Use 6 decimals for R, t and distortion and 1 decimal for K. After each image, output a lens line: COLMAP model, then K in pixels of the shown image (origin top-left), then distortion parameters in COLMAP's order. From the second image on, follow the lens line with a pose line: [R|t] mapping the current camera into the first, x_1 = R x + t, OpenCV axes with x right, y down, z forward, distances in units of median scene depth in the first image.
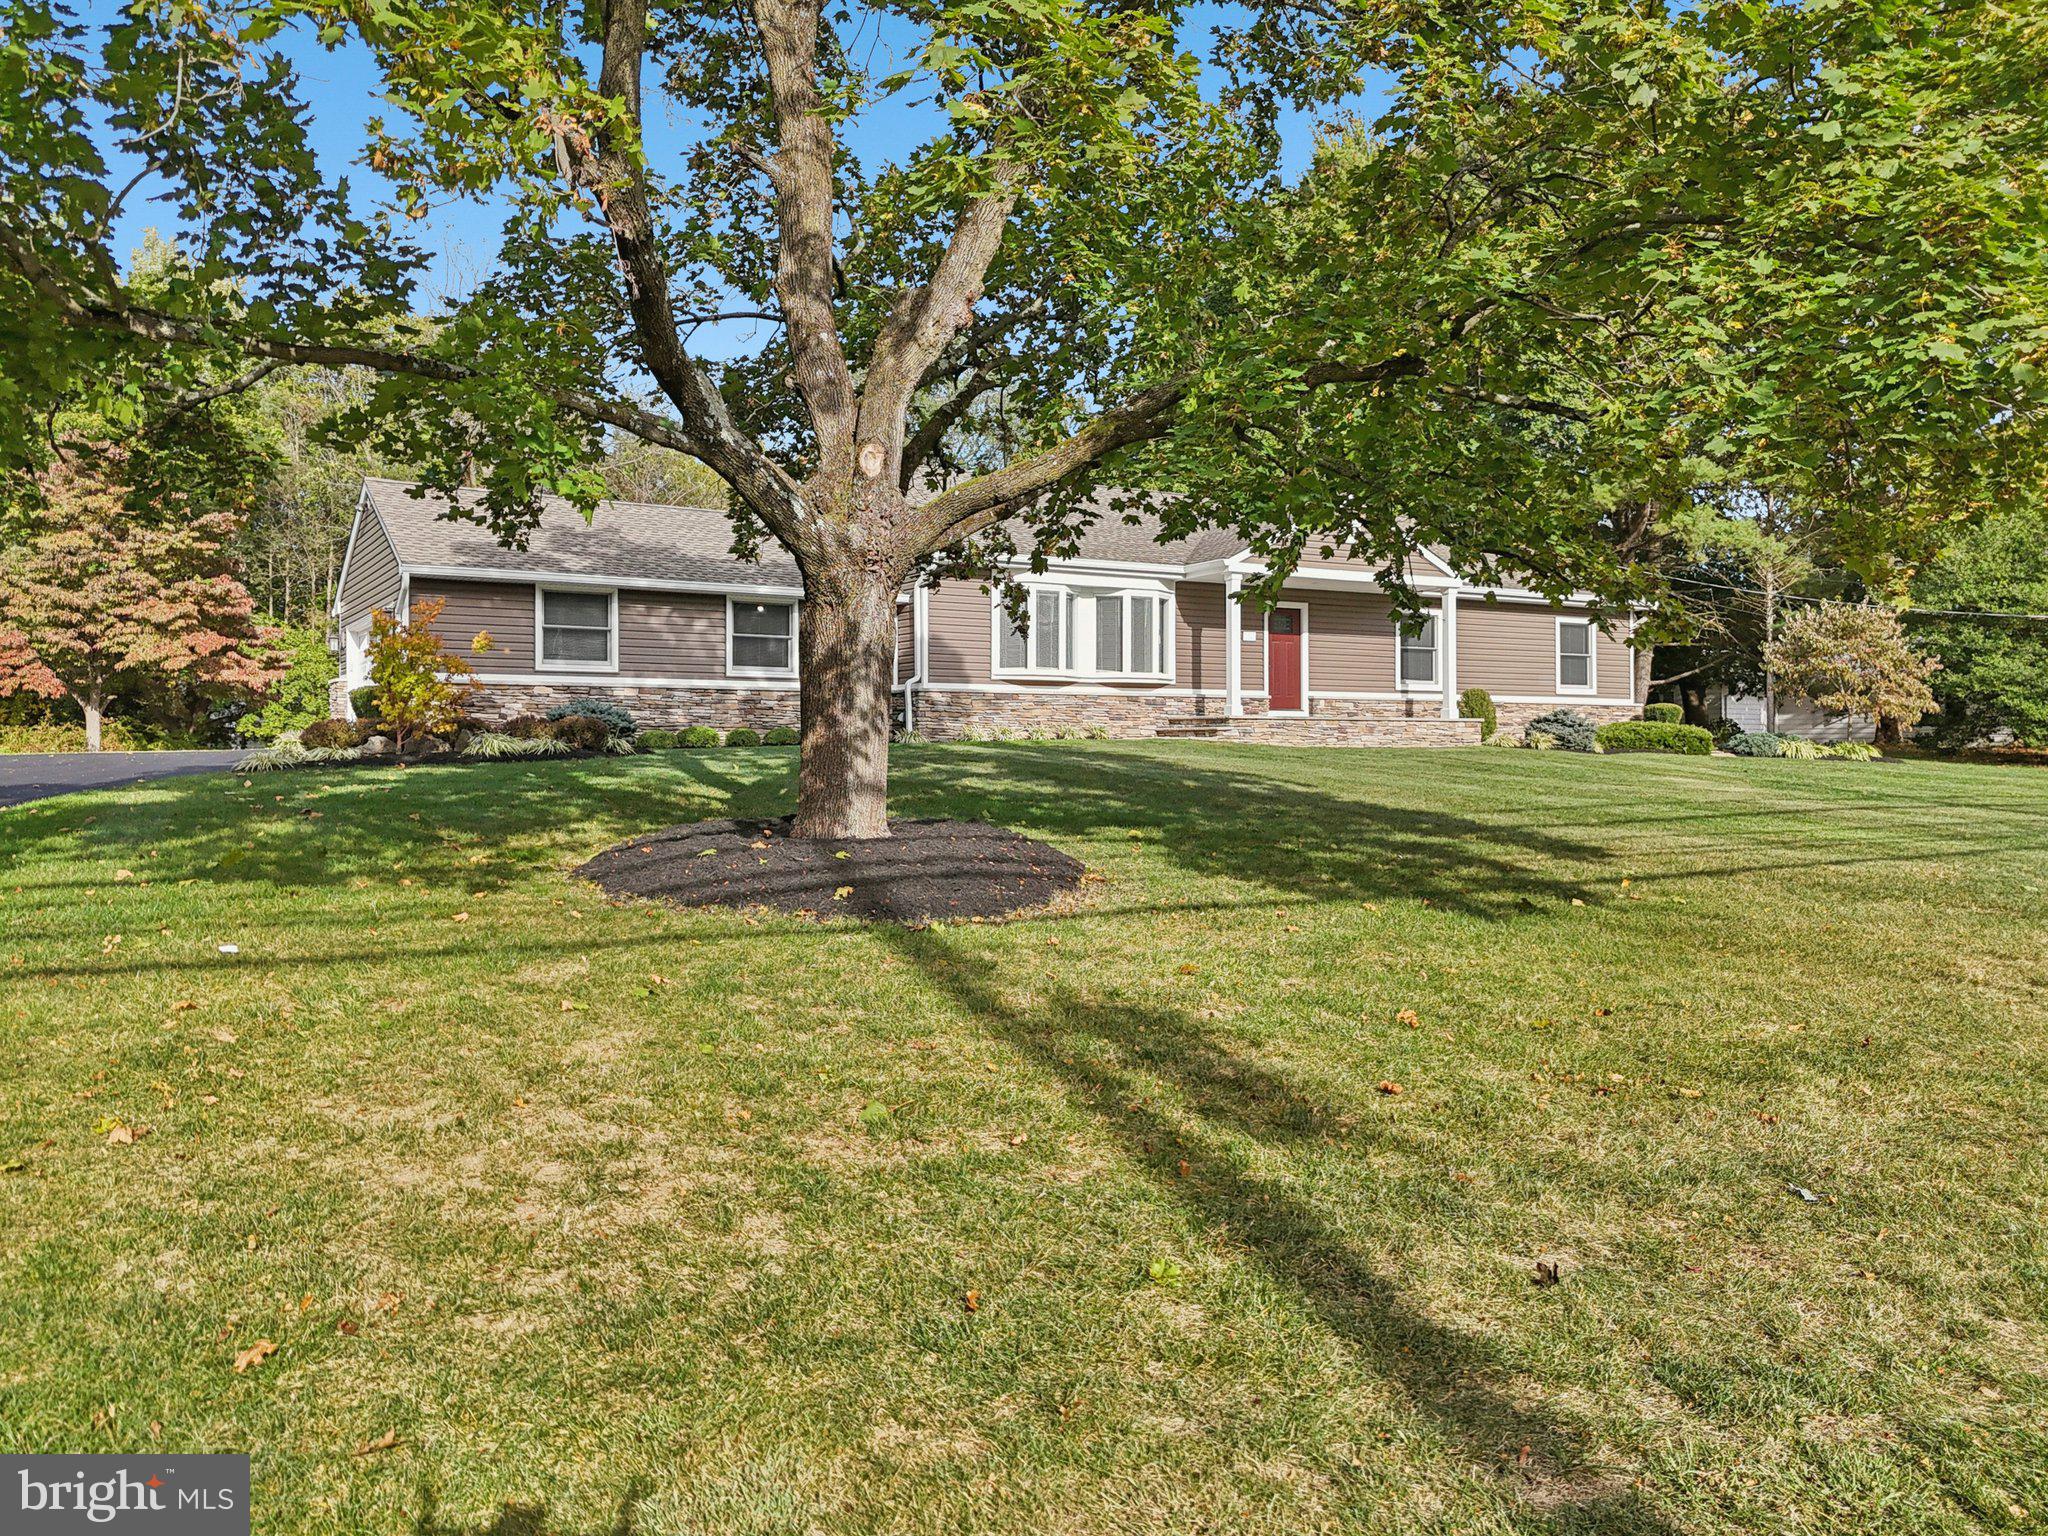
lens RADIAL K [[1545.8, 0, 1024.0], [0, 1545.8, 768.0], [0, 0, 1]] dist [0.039627, -0.001614]
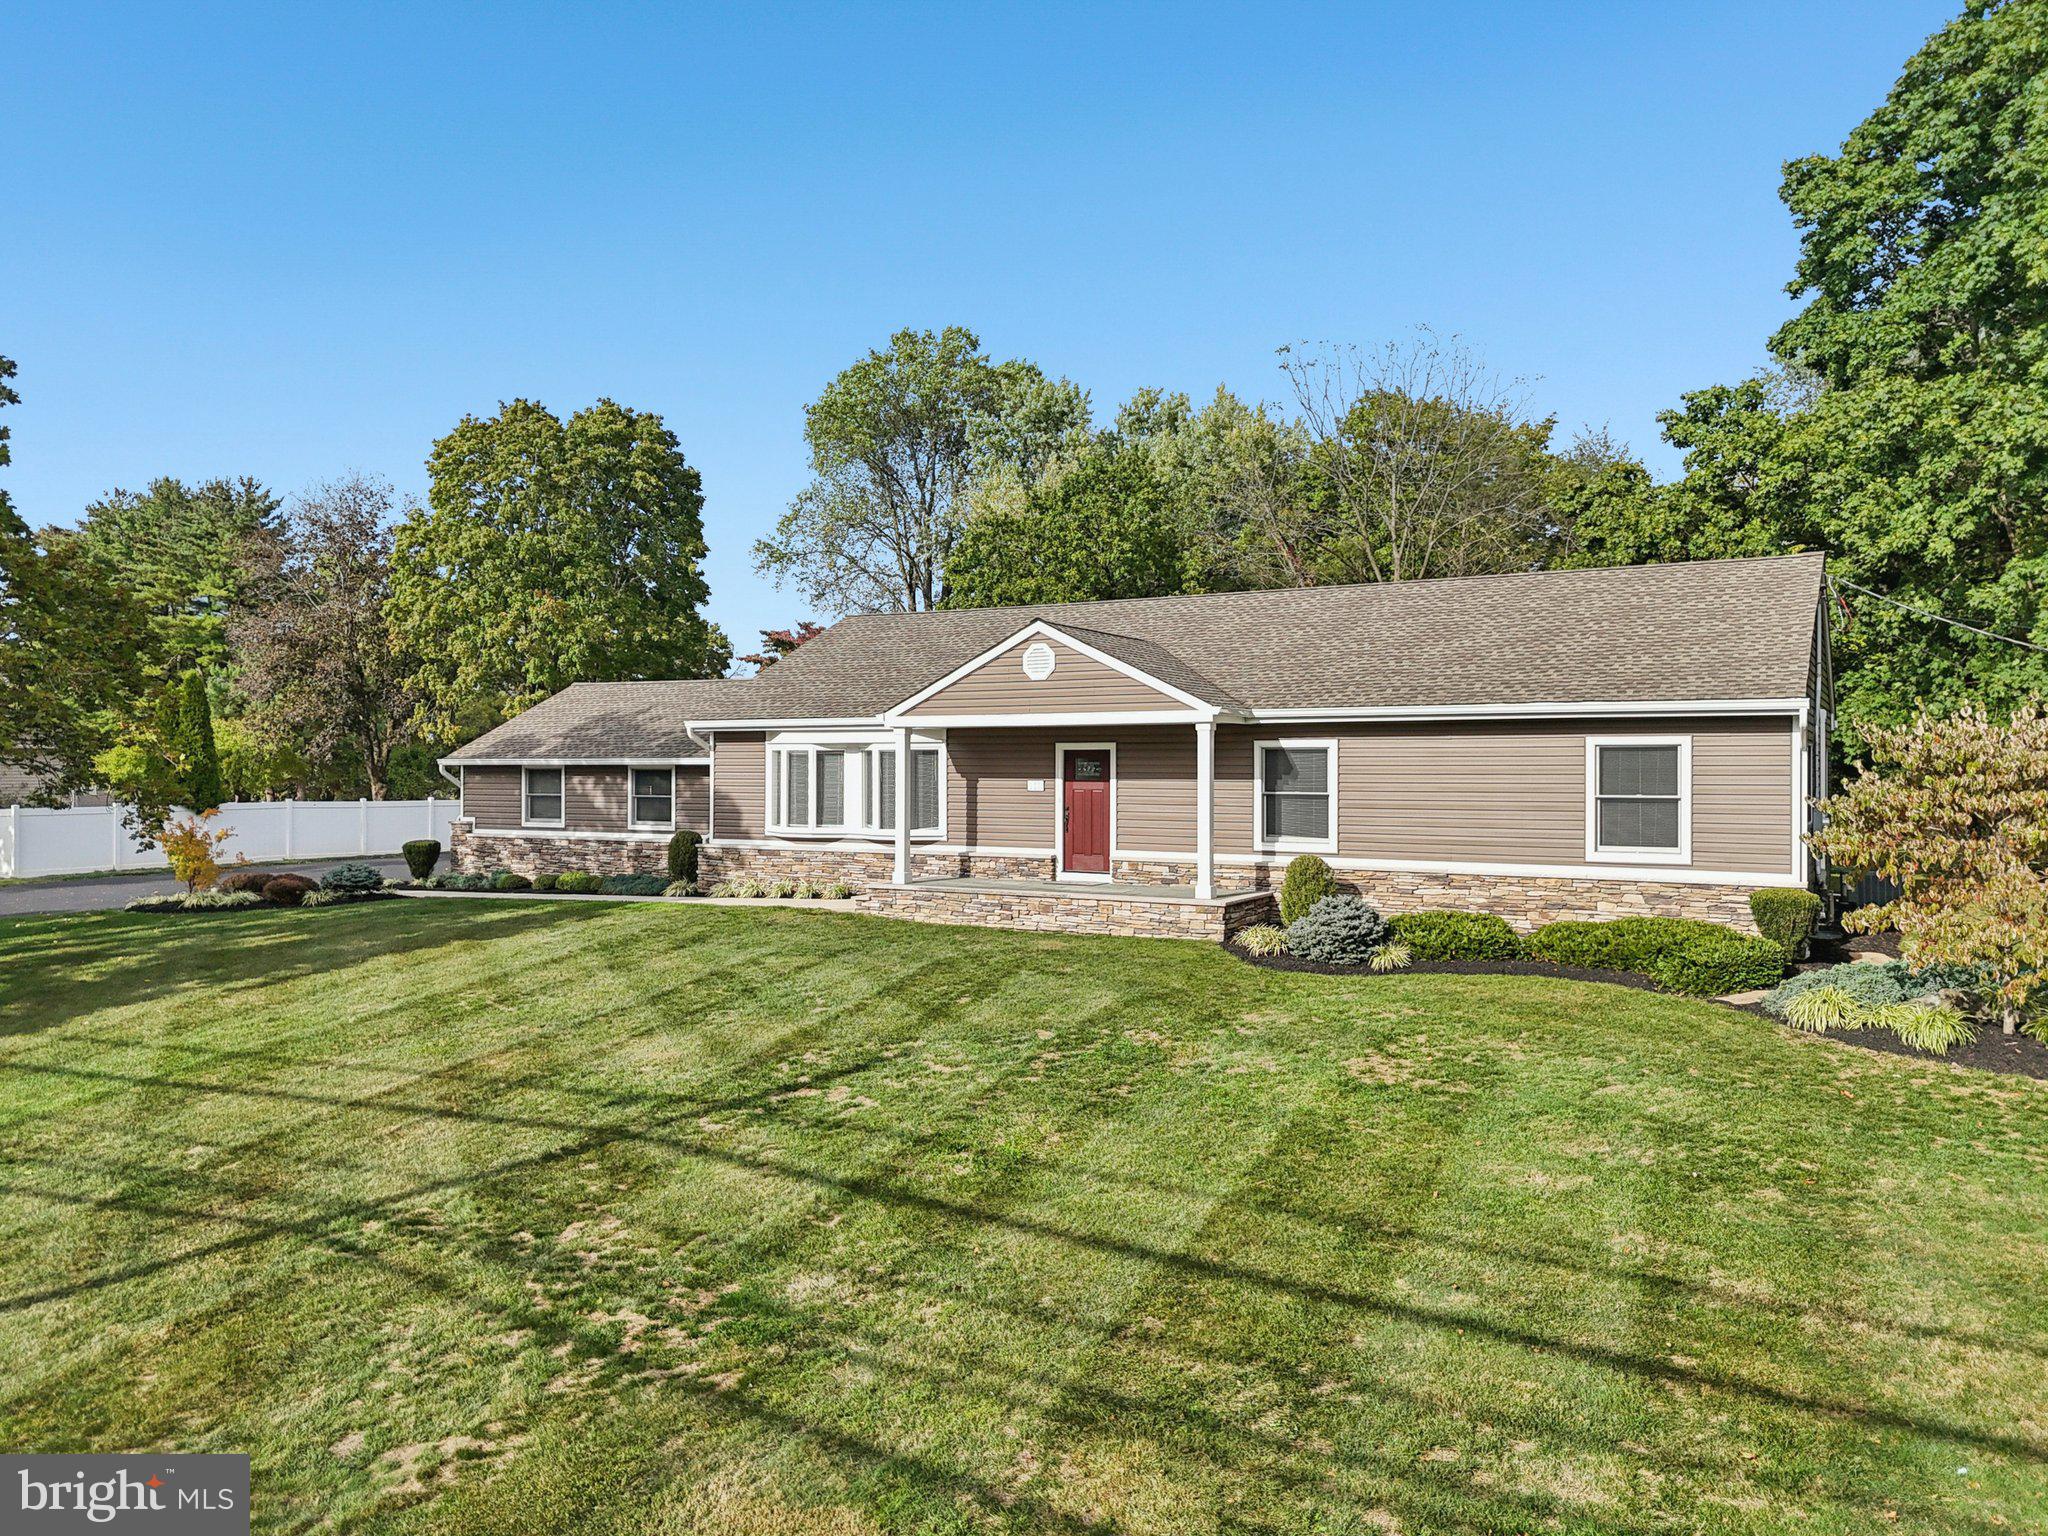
lens RADIAL K [[1545.8, 0, 1024.0], [0, 1545.8, 768.0], [0, 0, 1]] dist [0.039627, -0.001614]
pose [[0.459897, -0.005024, -0.887958, 0.973789], [-0.019944, 0.999673, -0.015986, -0.087136], [0.887748, 0.025061, 0.459647, 0.641585]]
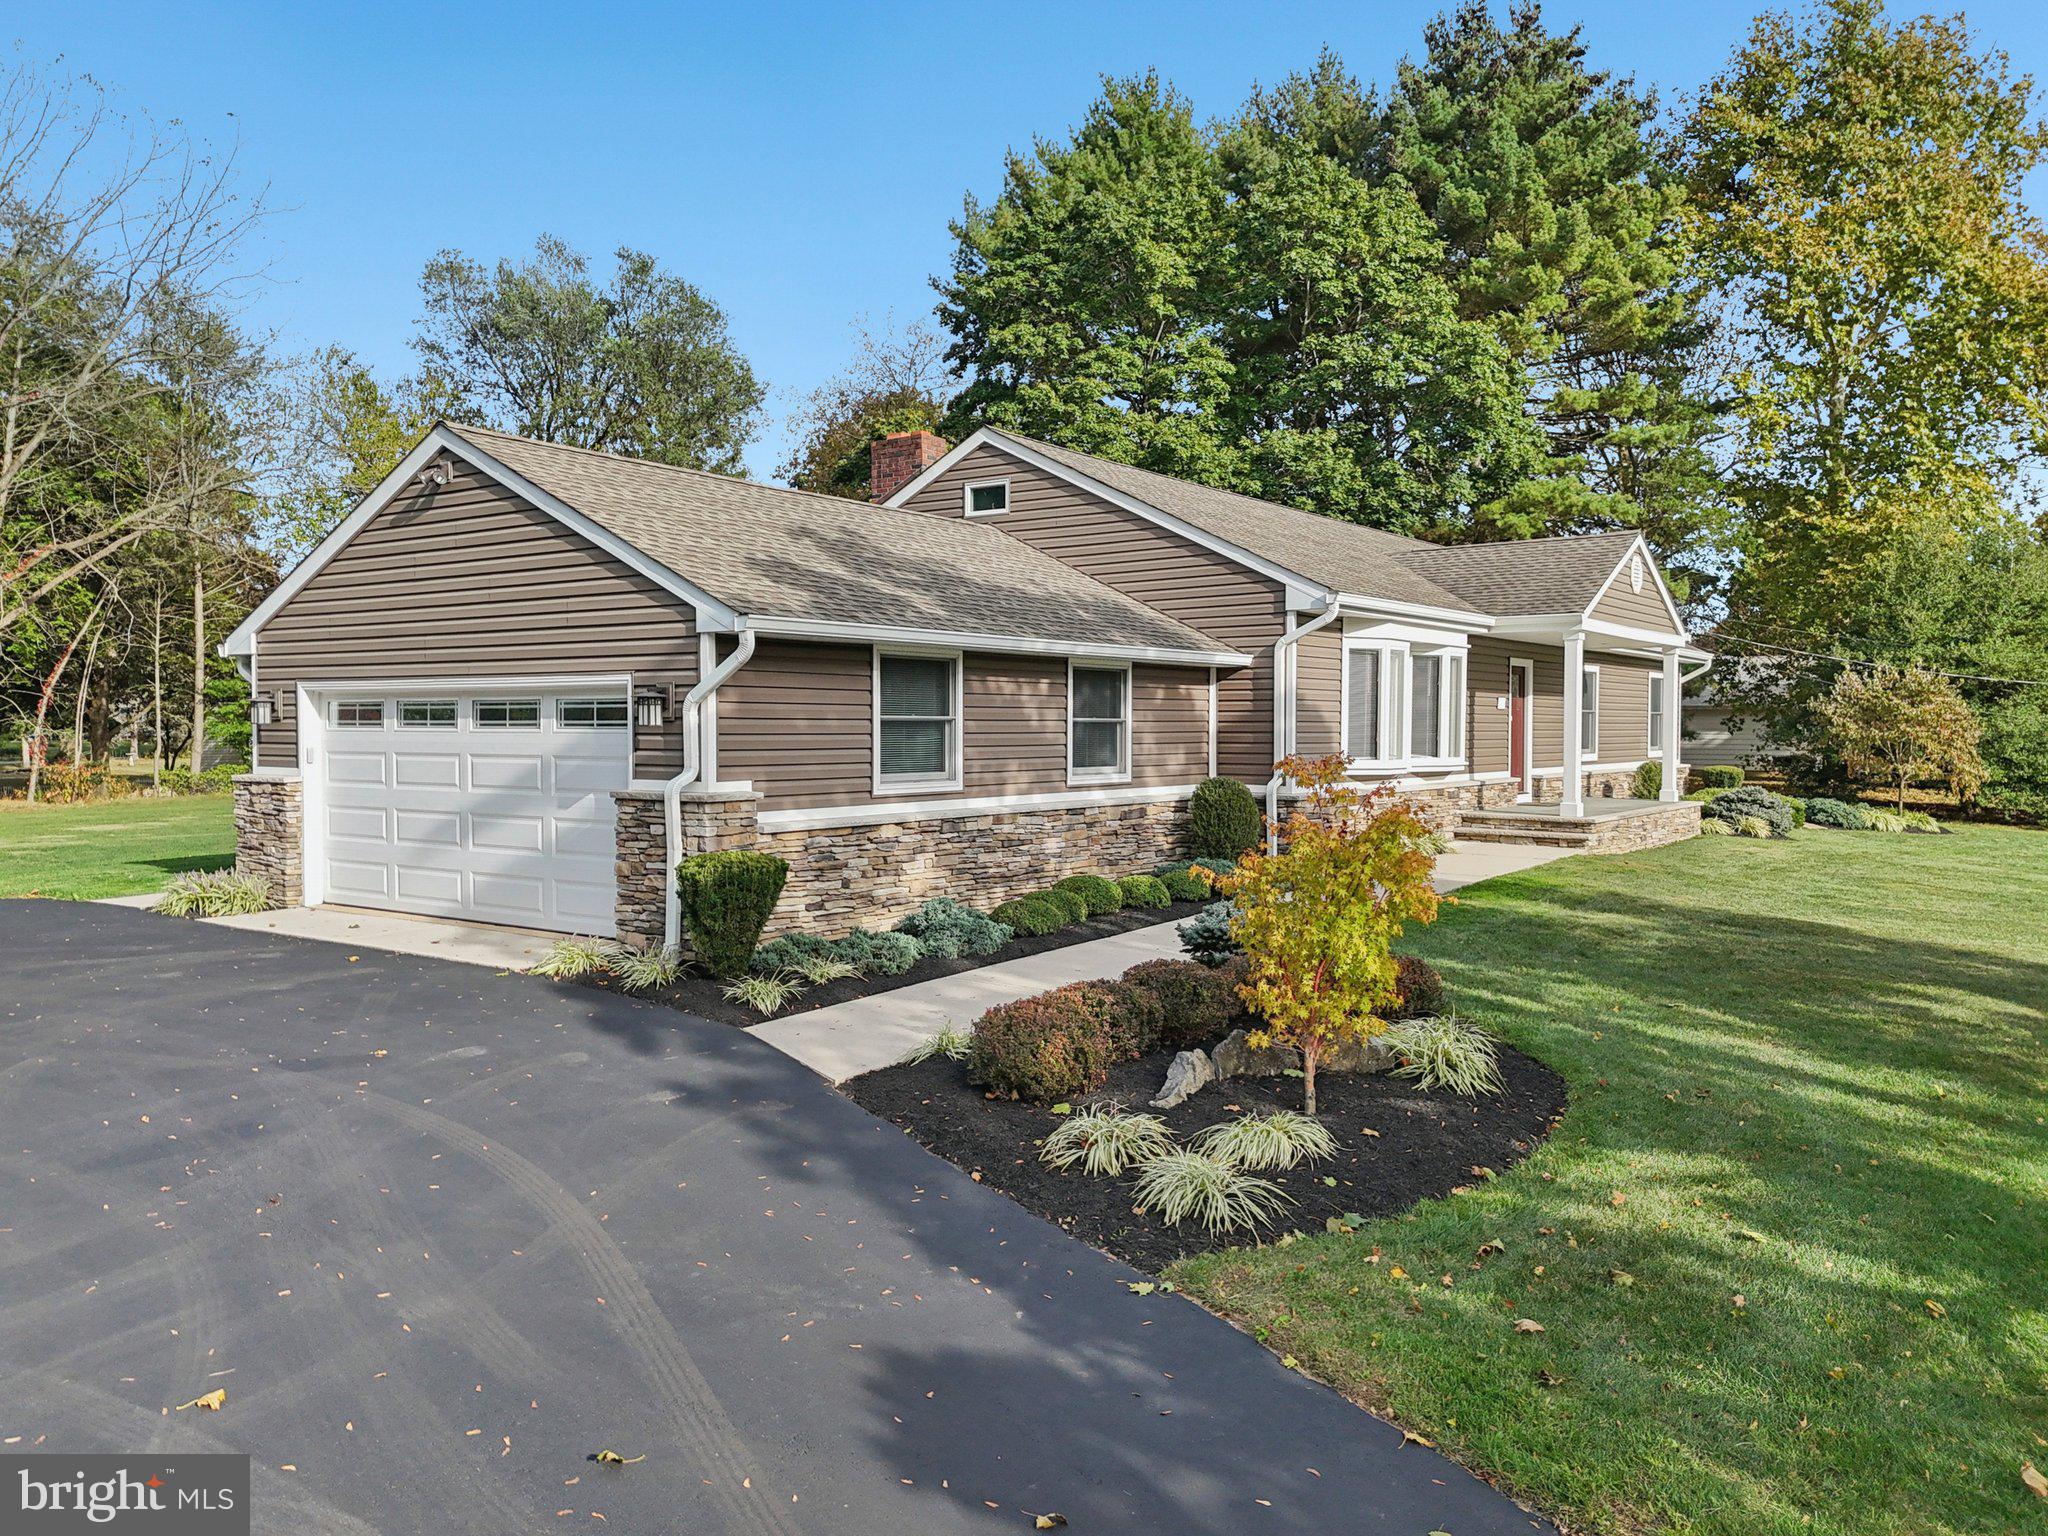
lens RADIAL K [[1545.8, 0, 1024.0], [0, 1545.8, 768.0], [0, 0, 1]] dist [0.039627, -0.001614]
pose [[0.933616, -0.009305, 0.358154, -0.395733], [0.006904, 0.999944, 0.007983, -0.065529], [-0.358209, -0.004980, 0.933628, 0.381168]]
